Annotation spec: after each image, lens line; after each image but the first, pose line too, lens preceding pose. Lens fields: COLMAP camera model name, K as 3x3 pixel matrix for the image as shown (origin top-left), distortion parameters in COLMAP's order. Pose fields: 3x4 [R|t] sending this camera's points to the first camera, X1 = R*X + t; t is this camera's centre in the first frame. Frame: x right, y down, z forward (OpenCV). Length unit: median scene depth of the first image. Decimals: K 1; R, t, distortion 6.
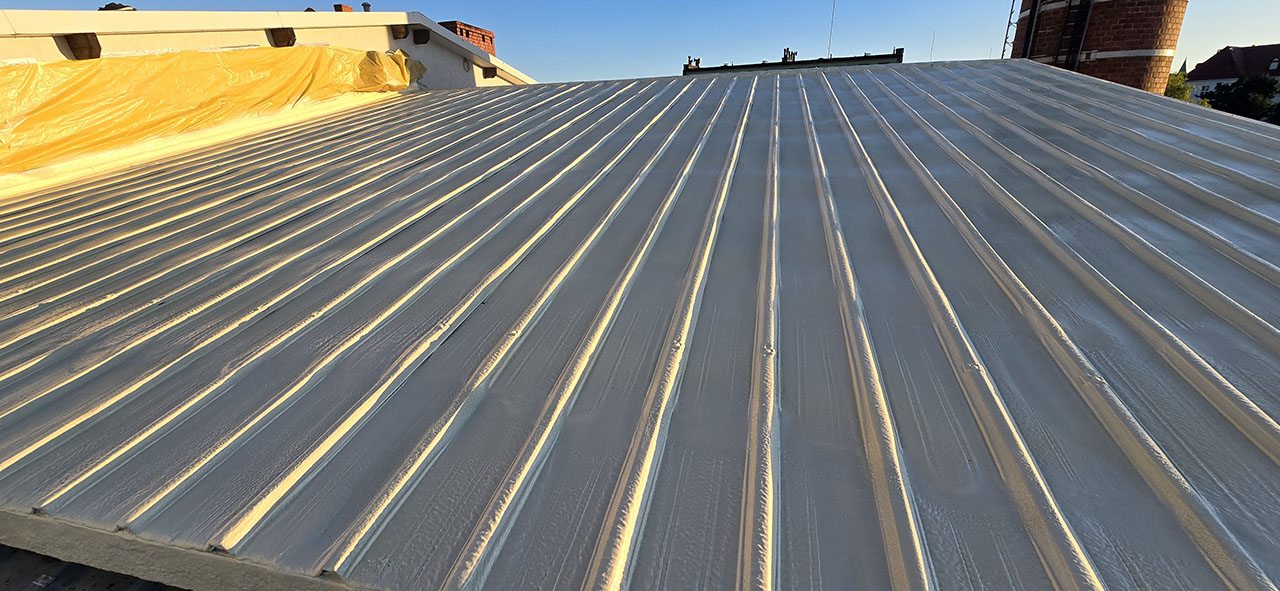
lens RADIAL K [[520.7, 0, 639.0], [0, 520.7, 310.7], [0, 0, 1]] dist [-0.000012, -0.000404]
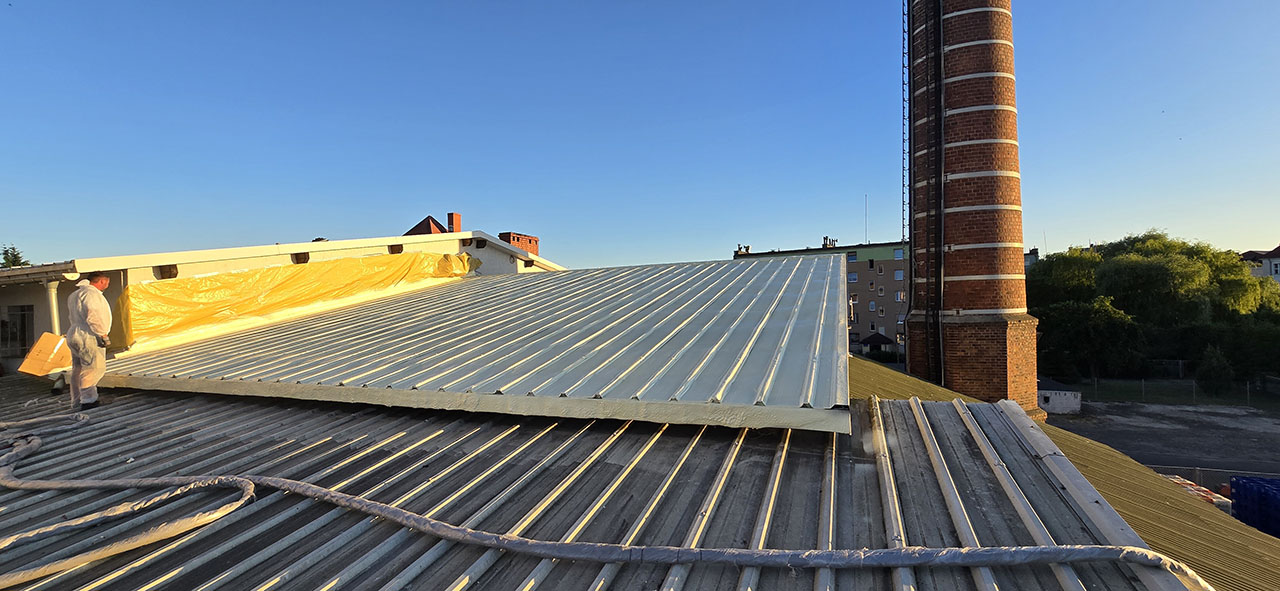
lens RADIAL K [[520.7, 0, 639.0], [0, 520.7, 310.7], [0, 0, 1]] dist [-0.000012, -0.000404]
pose [[0.991527, 0.000211, -0.129897, 0.250212], [-0.041907, 0.947048, -0.318345, 0.139027], [0.122952, 0.321091, 0.939033, -0.340151]]
